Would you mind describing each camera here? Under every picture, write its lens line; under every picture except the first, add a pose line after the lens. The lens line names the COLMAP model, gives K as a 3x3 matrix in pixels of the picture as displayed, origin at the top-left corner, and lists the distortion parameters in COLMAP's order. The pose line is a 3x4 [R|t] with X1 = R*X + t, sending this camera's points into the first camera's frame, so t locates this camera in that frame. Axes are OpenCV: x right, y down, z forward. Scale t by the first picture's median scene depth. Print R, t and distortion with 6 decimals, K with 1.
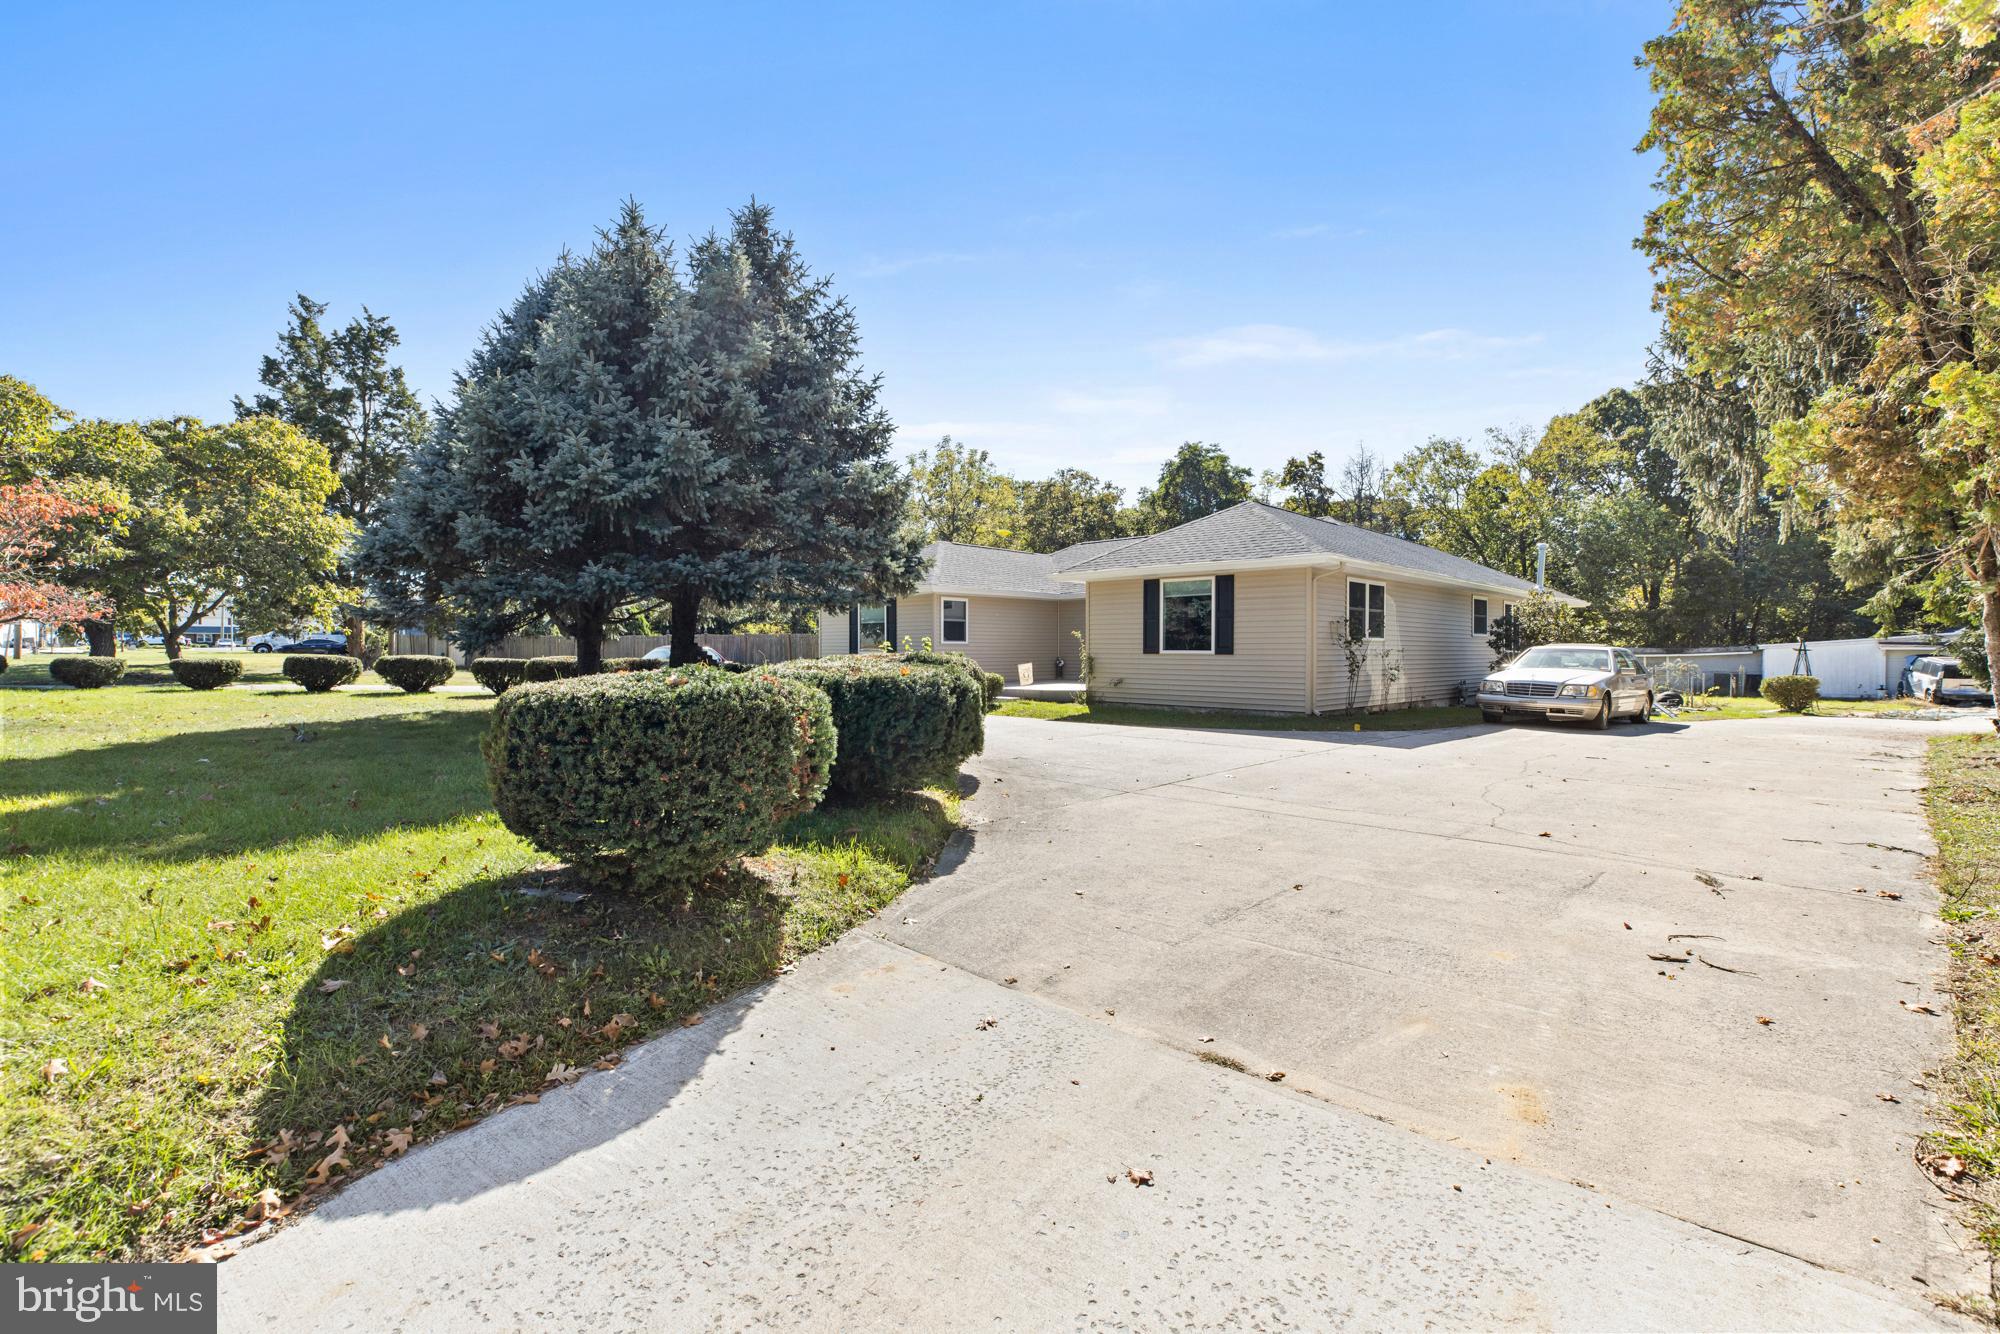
lens RADIAL K [[904.5, 0, 990.1], [0, 904.5, 673.5], [0, 0, 1]] dist [0.009618, 0.000114]
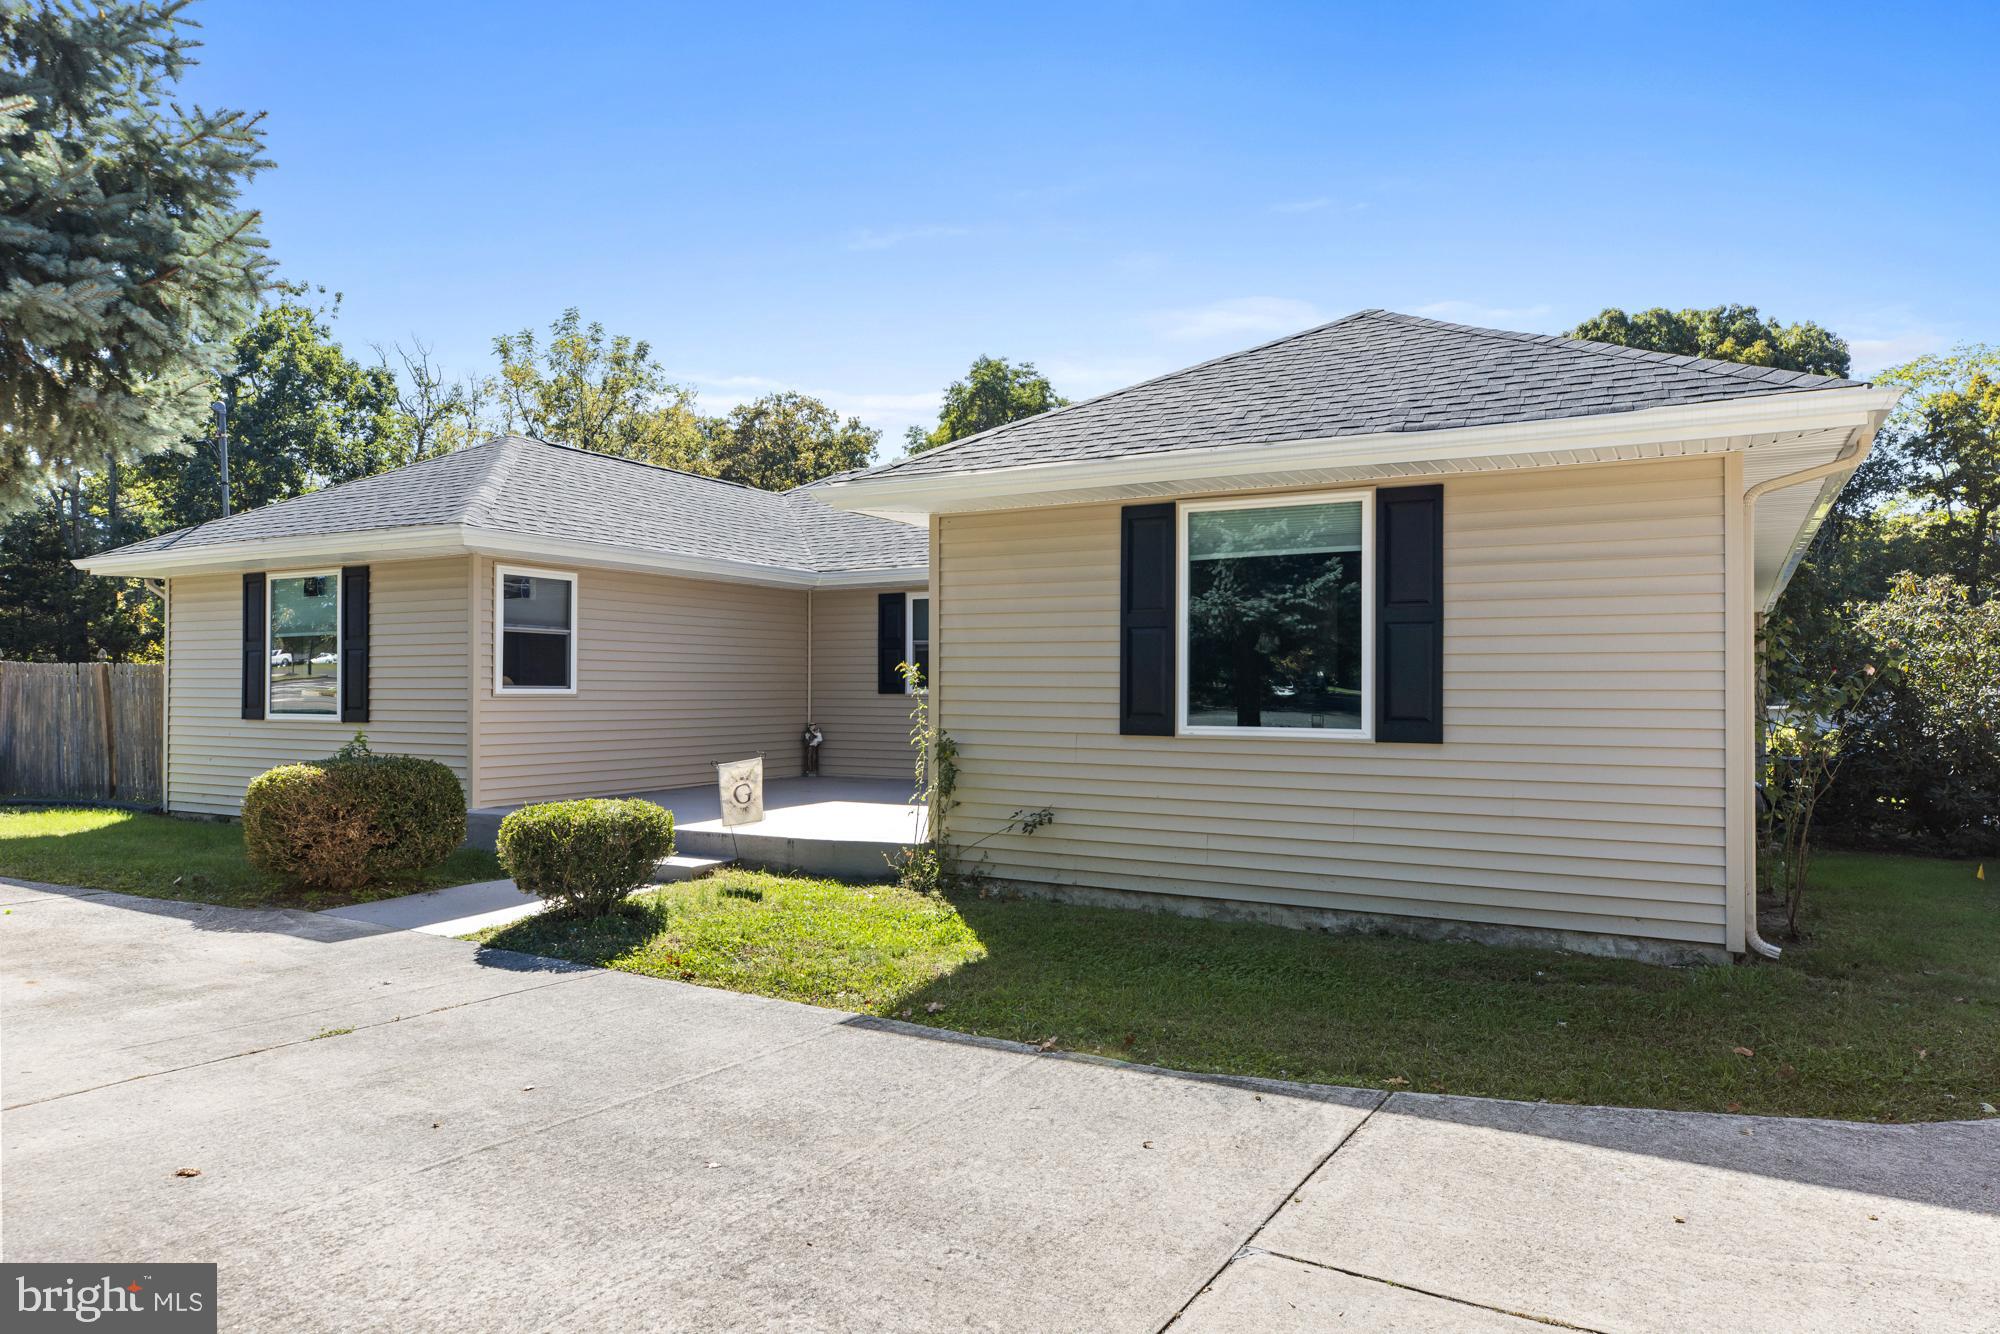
lens RADIAL K [[1304.0, 0, 1008.8], [0, 1304.0, 677.2], [0, 0, 1]] dist [0.007721, 0.000721]
pose [[0.965257, 0.004003, 0.261270, 0.002459], [0.005250, 0.999384, -0.034708, -0.007727], [-0.261248, 0.034874, 0.964642, 0.165239]]
